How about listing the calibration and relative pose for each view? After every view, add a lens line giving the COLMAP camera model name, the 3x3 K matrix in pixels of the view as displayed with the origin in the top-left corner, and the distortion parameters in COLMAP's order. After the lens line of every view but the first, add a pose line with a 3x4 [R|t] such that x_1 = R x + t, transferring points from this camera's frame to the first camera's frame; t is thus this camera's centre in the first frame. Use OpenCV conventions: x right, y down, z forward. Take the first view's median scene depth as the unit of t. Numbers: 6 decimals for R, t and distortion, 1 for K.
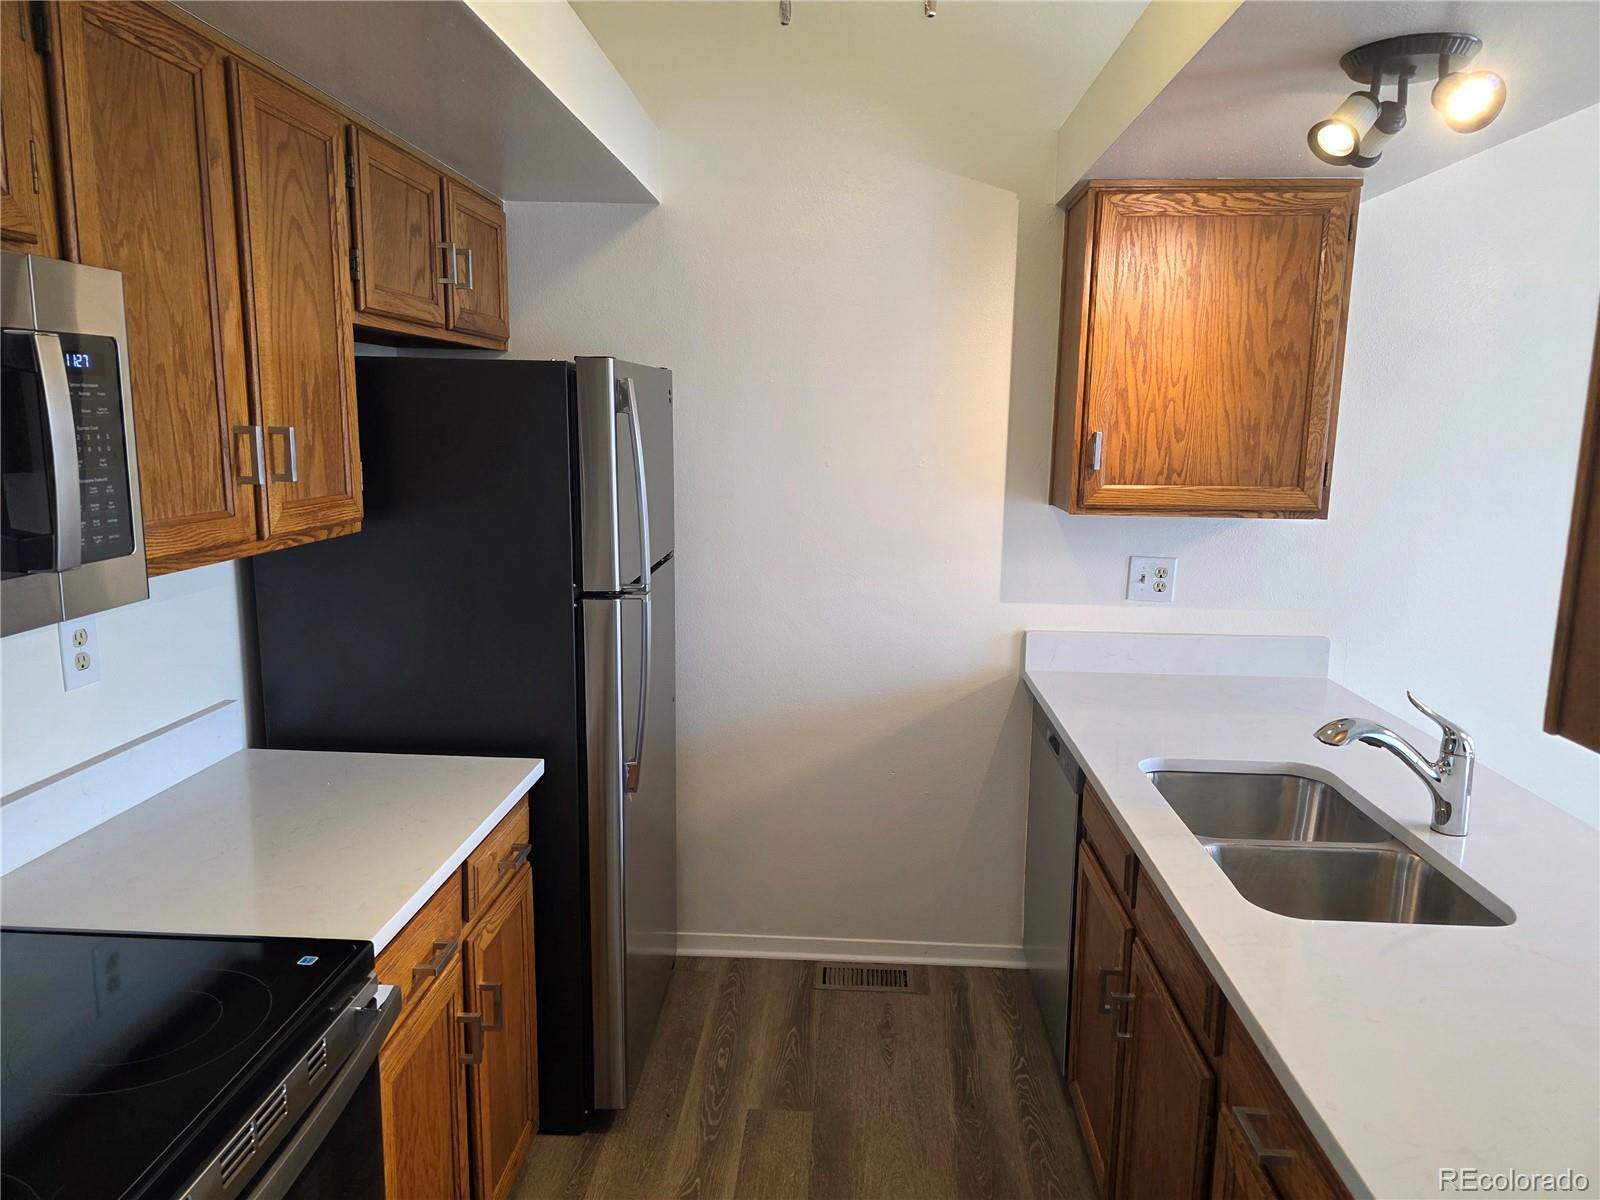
lens RADIAL K [[1065.1, 0, 805.9], [0, 1065.1, 605.2], [0, 0, 1]] dist [0.032274, -0.001560]
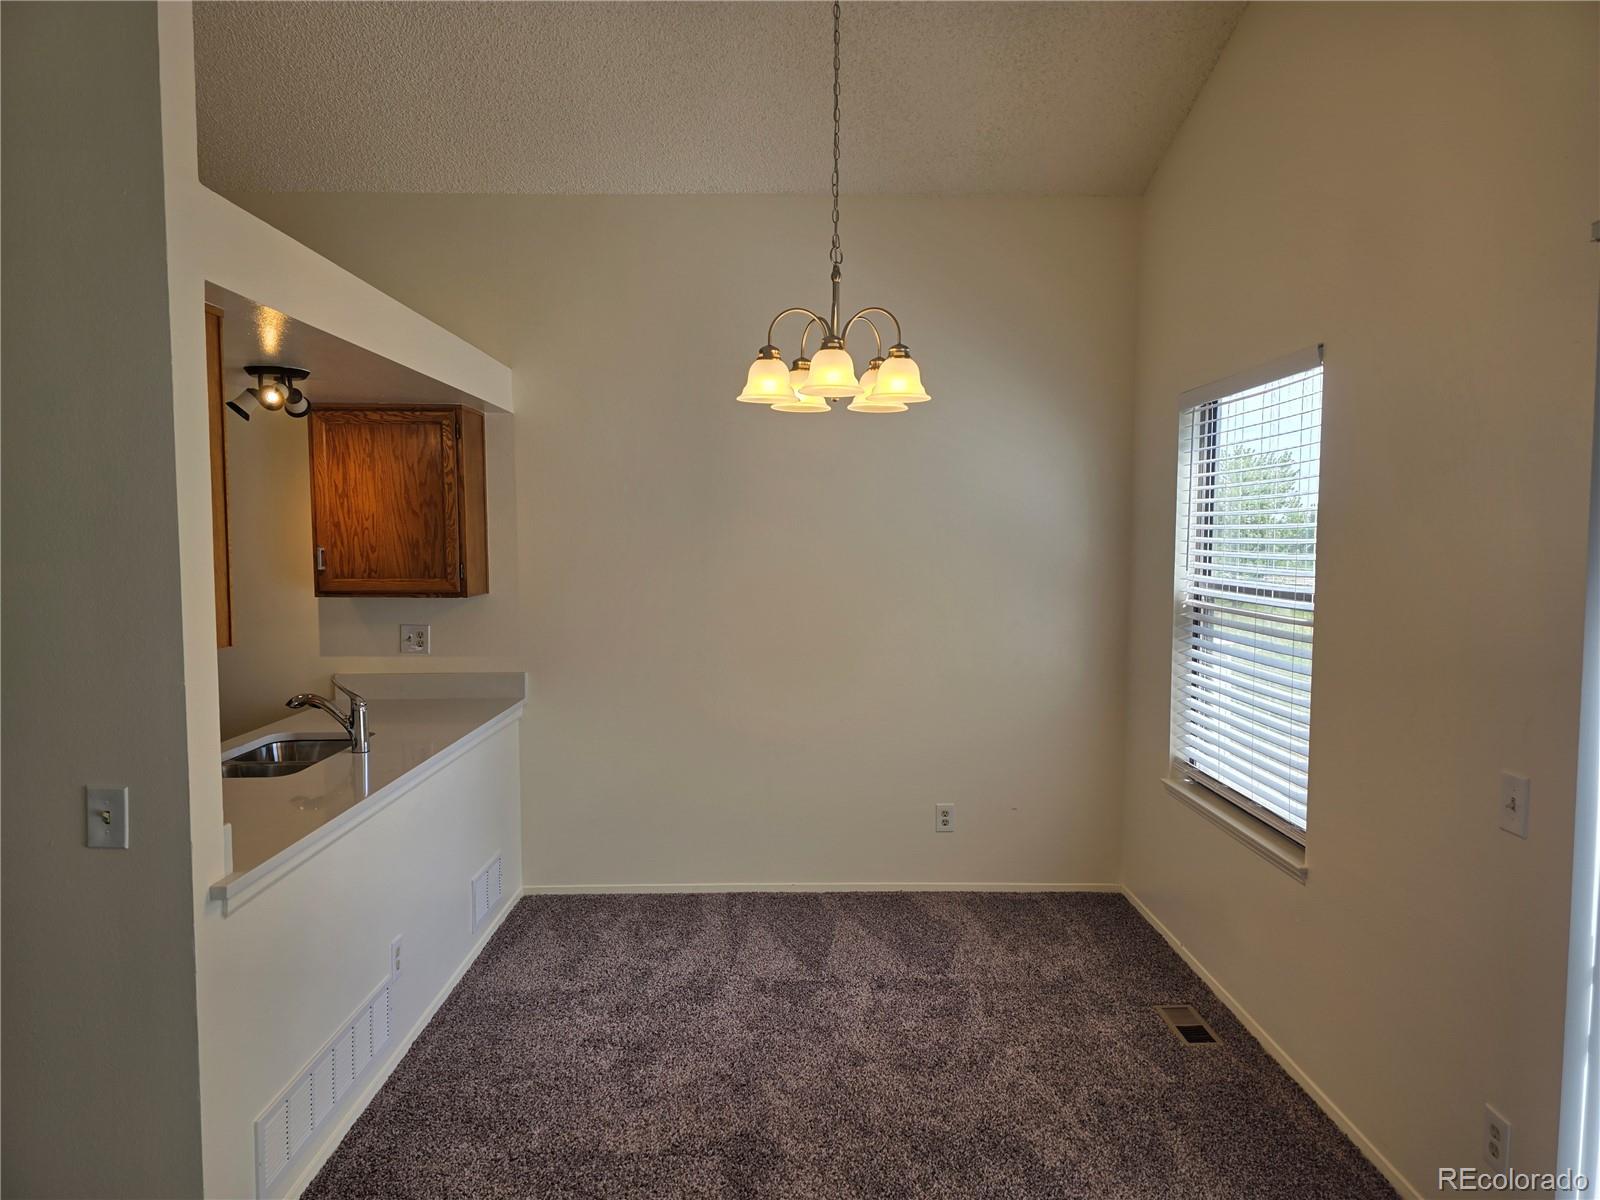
lens RADIAL K [[1065.1, 0, 805.9], [0, 1065.1, 605.2], [0, 0, 1]] dist [0.032274, -0.001560]
pose [[0.997903, -0.016221, 0.062656, 0.935305], [0.022686, 0.994330, -0.103892, 0.120457], [-0.060616, 0.105095, 0.992613, -0.710802]]
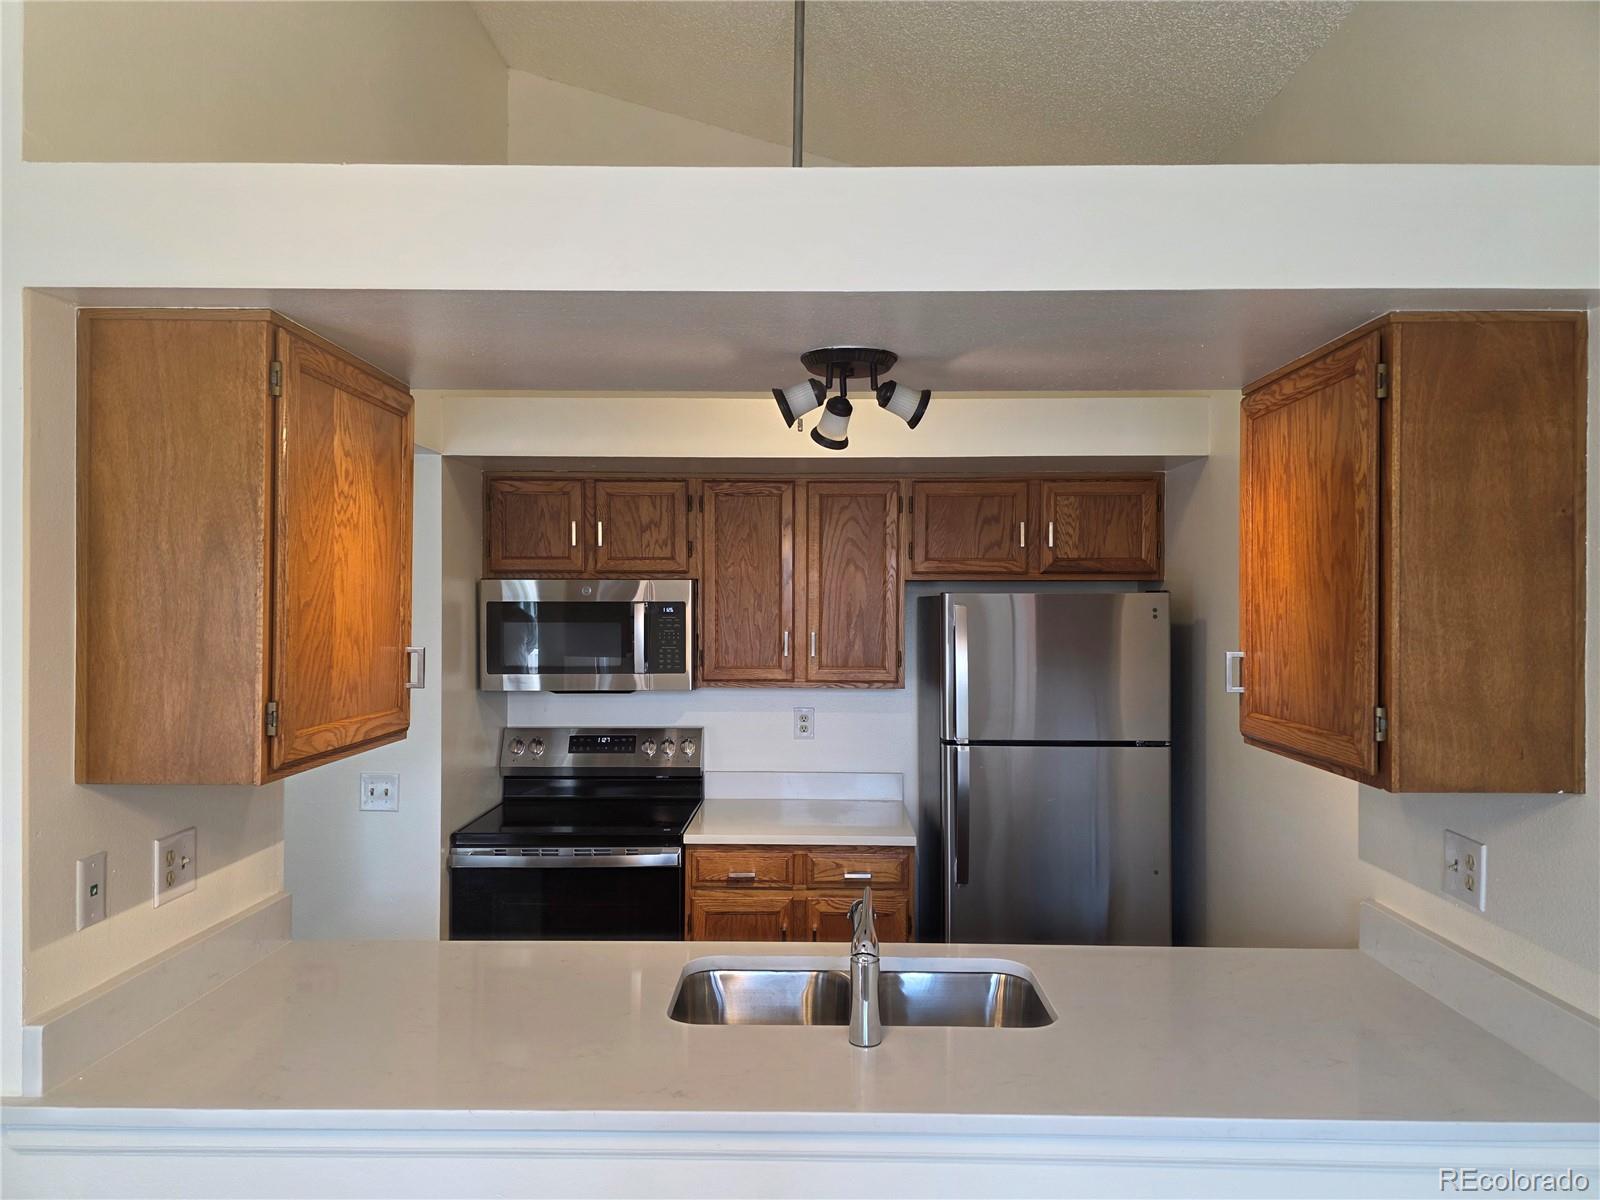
lens RADIAL K [[1065.1, 0, 805.9], [0, 1065.1, 605.2], [0, 0, 1]] dist [0.032274, -0.001560]
pose [[0.037154, -0.012535, -0.999231, 1.175099], [-0.178977, 0.983670, -0.018995, -0.120122], [0.983152, 0.179545, 0.034304, 0.613565]]
